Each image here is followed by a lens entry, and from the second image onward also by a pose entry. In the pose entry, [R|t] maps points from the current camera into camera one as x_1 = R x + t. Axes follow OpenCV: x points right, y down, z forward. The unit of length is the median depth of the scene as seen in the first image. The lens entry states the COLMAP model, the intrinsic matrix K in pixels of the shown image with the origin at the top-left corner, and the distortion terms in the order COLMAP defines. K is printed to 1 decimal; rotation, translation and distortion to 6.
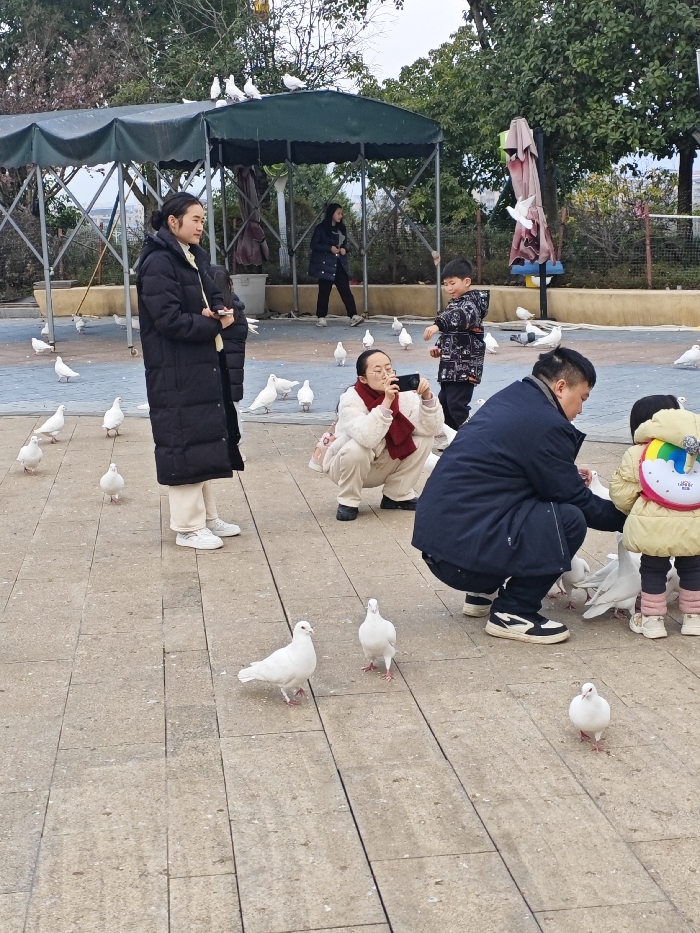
lens RADIAL K [[1506.3, 0, 356.5], [0, 1506.3, 467.7], [0, 0, 1]] dist [0.075780, 0.000000]
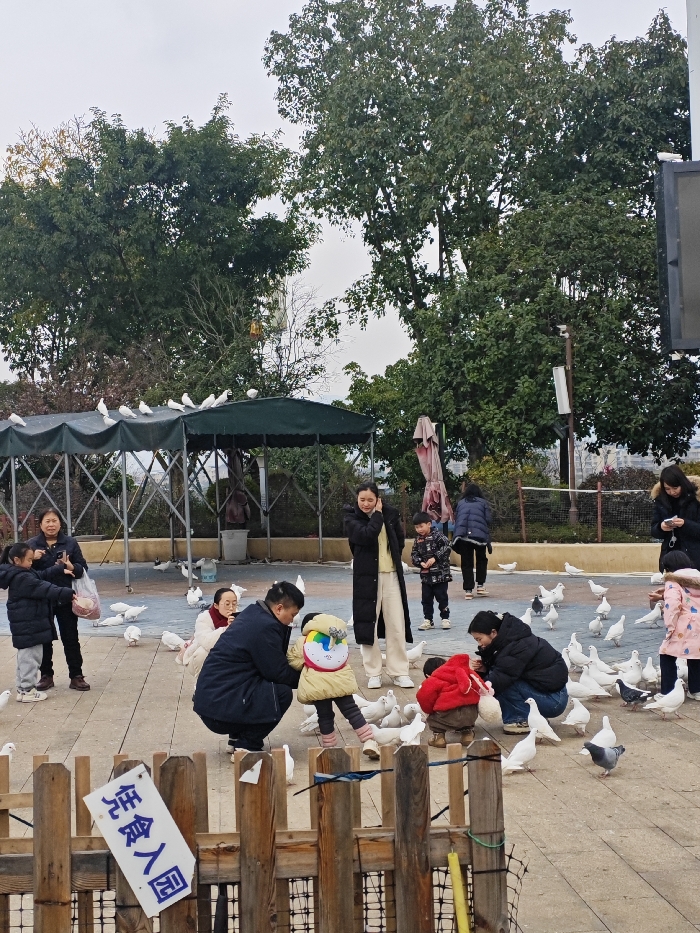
lens RADIAL K [[1309.5, 0, 345.3], [0, 1309.5, 445.9], [0, 0, 1]] dist [0.214838, 0.000000]
pose [[0.999207, -0.002350, -0.039740, 0.080485], [-0.005079, 0.982571, -0.185818, 0.012287], [0.039484, 0.185873, 0.981780, -0.141865]]
